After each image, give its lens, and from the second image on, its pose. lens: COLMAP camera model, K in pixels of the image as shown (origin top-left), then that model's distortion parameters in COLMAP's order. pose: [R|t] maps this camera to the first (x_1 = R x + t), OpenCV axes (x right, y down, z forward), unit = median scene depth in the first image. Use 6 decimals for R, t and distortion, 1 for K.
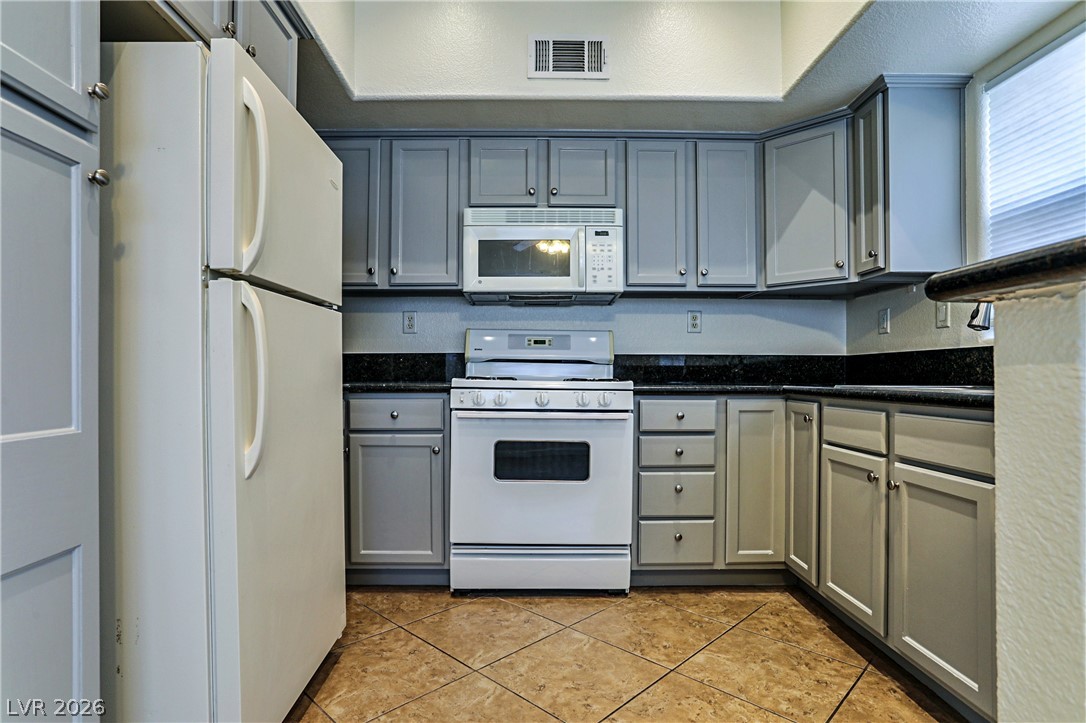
lens RADIAL K [[569.3, 0, 530.4], [0, 569.3, 370.0], [0, 0, 1]] dist [-0.063041, 0.036907]
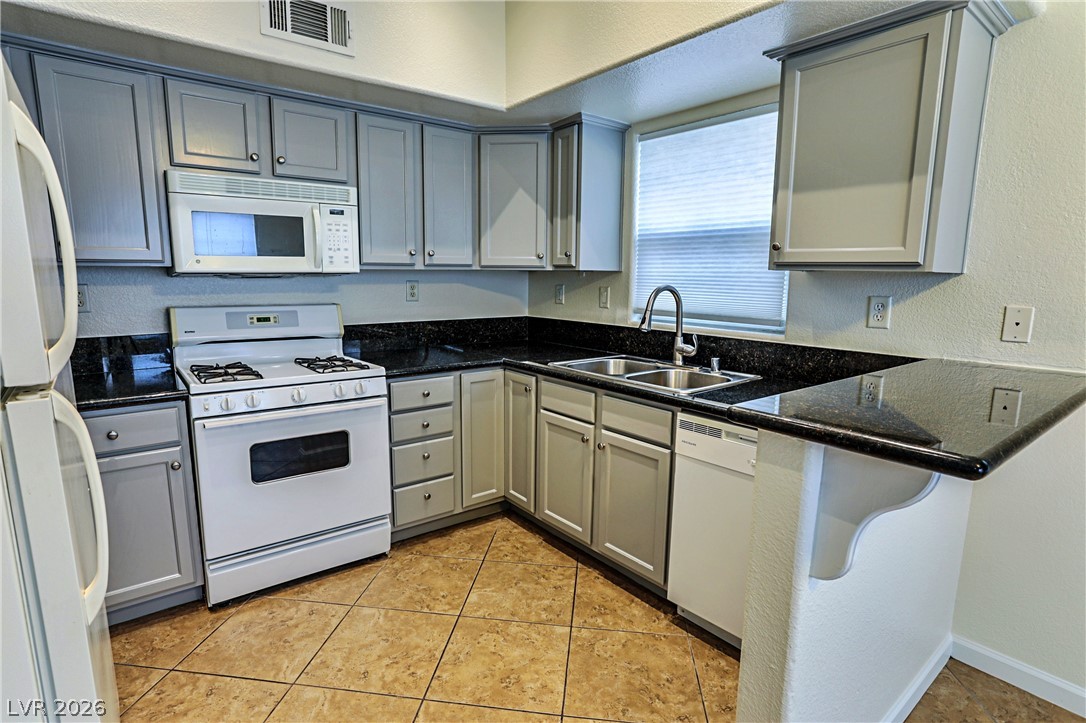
lens RADIAL K [[558.0, 0, 543.0], [0, 558.0, 361.5], [0, 0, 1]] dist [-0.062343, 0.035513]
pose [[0.785664, -0.090857, 0.611945, -0.222753], [-0.014632, 0.986151, 0.165202, -0.167871], [-0.618480, -0.138748, 0.773454, 0.014079]]
